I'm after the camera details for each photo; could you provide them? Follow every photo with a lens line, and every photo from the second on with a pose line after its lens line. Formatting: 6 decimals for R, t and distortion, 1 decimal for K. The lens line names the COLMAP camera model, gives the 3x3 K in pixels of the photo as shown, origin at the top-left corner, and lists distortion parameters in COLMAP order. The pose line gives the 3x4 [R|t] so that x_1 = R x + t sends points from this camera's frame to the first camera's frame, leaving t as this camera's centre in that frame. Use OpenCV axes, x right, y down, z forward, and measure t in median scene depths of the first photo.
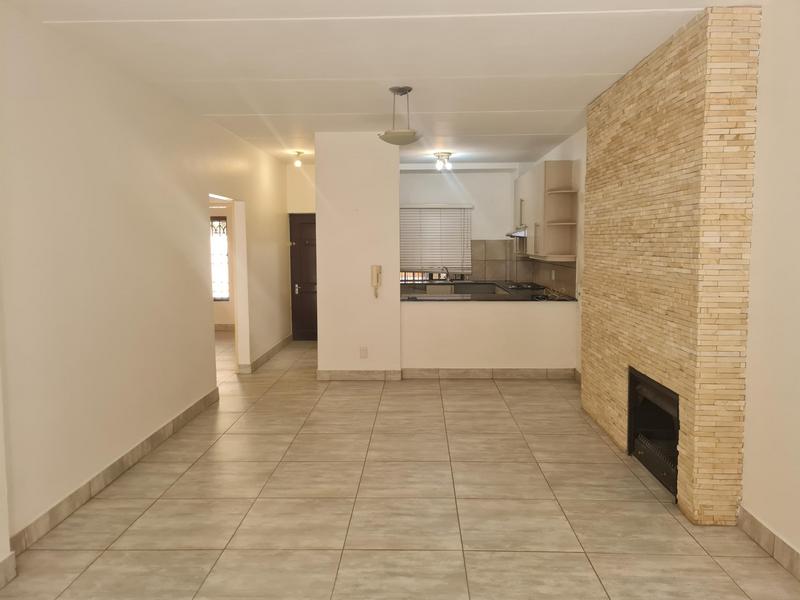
lens RADIAL K [[601.6, 0, 404.2], [0, 601.6, 294.5], [0, 0, 1]] dist [0.058431, -0.013487]
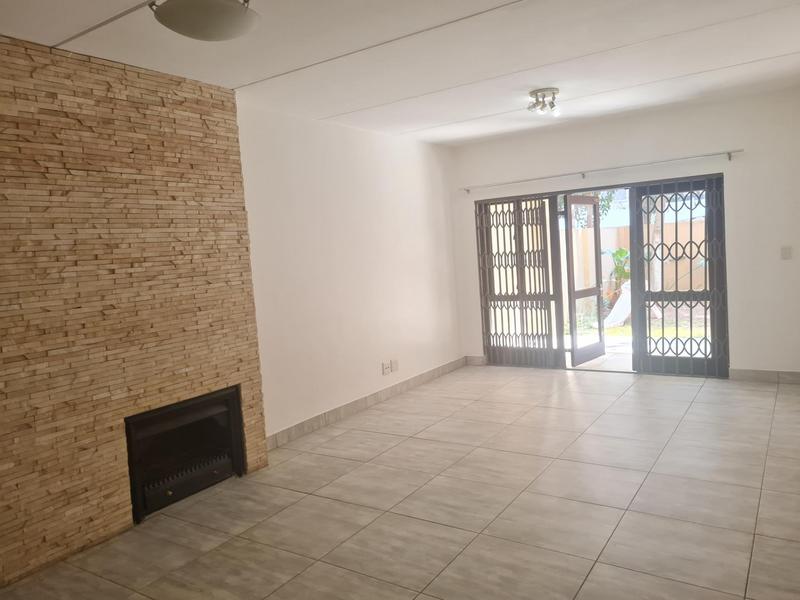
lens RADIAL K [[601.6, 0, 398.2], [0, 601.6, 294.0], [0, 0, 1]] dist [0.058431, -0.013487]
pose [[-0.844786, 0.024264, 0.534554, -0.495072], [0.120829, 0.981820, 0.146387, -0.158624], [-0.521284, 0.188256, -0.832360, 1.868610]]
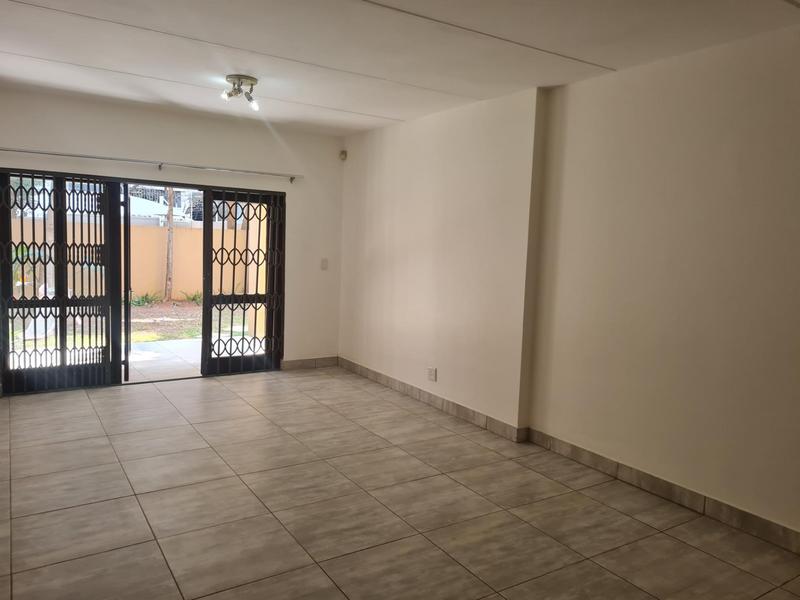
lens RADIAL K [[601.6, 0, 405.6], [0, 601.6, 296.4], [0, 0, 1]] dist [0.058431, -0.013487]
pose [[-0.824254, 0.028685, -0.565493, 0.462619], [-0.081515, 0.982301, 0.168643, -0.162467], [0.560322, 0.185101, -0.807327, 1.769763]]
